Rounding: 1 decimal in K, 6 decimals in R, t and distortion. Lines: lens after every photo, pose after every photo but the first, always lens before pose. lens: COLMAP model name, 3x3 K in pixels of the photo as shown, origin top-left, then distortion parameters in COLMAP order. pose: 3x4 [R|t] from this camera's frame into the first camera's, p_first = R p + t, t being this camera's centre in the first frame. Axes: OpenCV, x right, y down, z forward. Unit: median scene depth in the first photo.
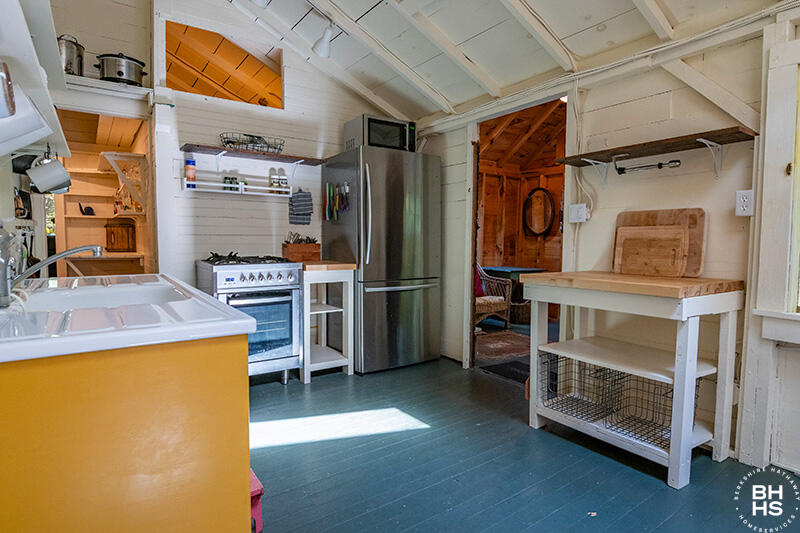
lens RADIAL K [[441.1, 0, 400.0], [0, 441.1, 266.5], [0, 0, 1]] dist [-0.016338, -0.001154]
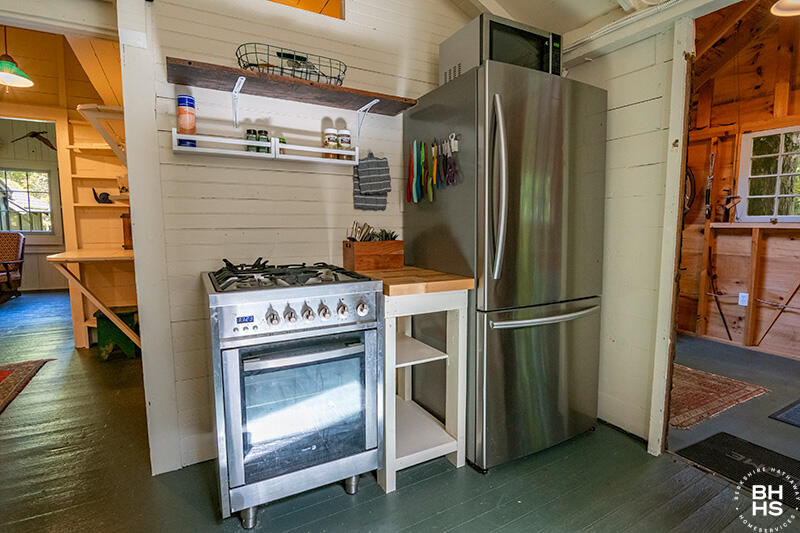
lens RADIAL K [[411.5, 0, 400.0], [0, 411.5, 266.5], [0, 0, 1]] dist [-0.021027, -0.000743]
pose [[0.994188, 0.001881, -0.107646, -0.127425], [0.001954, 0.999367, 0.035514, -0.037300], [0.107644, -0.035518, 0.993555, 0.439406]]
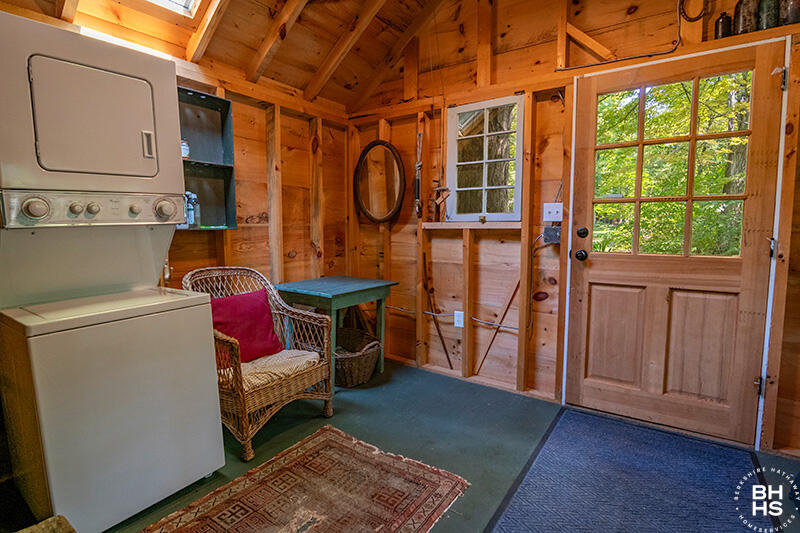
lens RADIAL K [[412.8, 0, 410.8], [0, 412.8, 269.3], [0, 0, 1]] dist [0.000854, -0.000331]
pose [[0.926472, -0.053660, 0.372519, 0.256091], [0.038484, 0.998103, 0.048061, -0.060187], [-0.374391, -0.030191, 0.926779, 0.844408]]
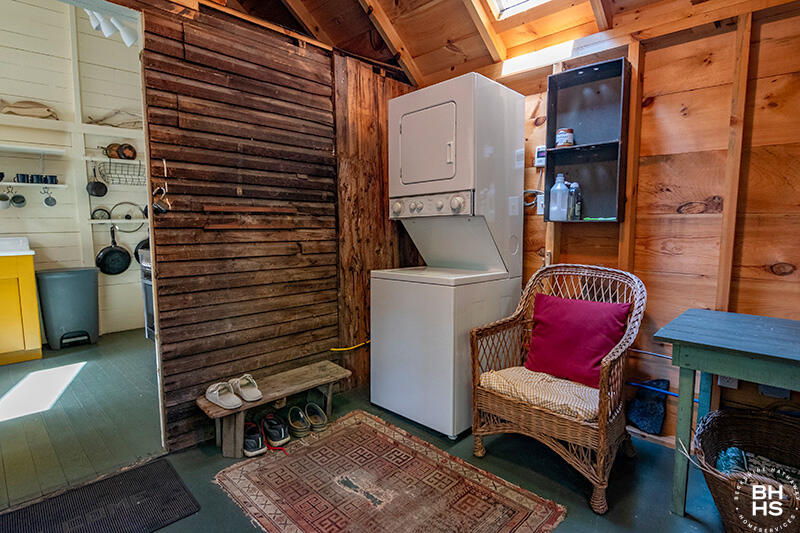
lens RADIAL K [[441.1, 0, 400.0], [0, 441.1, 266.5], [0, 0, 1]] dist [-0.016338, -0.001154]
pose [[0.155141, 0.094314, -0.983380, 0.774801], [-0.063323, 0.994335, 0.085374, -0.077415], [0.985861, 0.049026, 0.160234, 1.223968]]
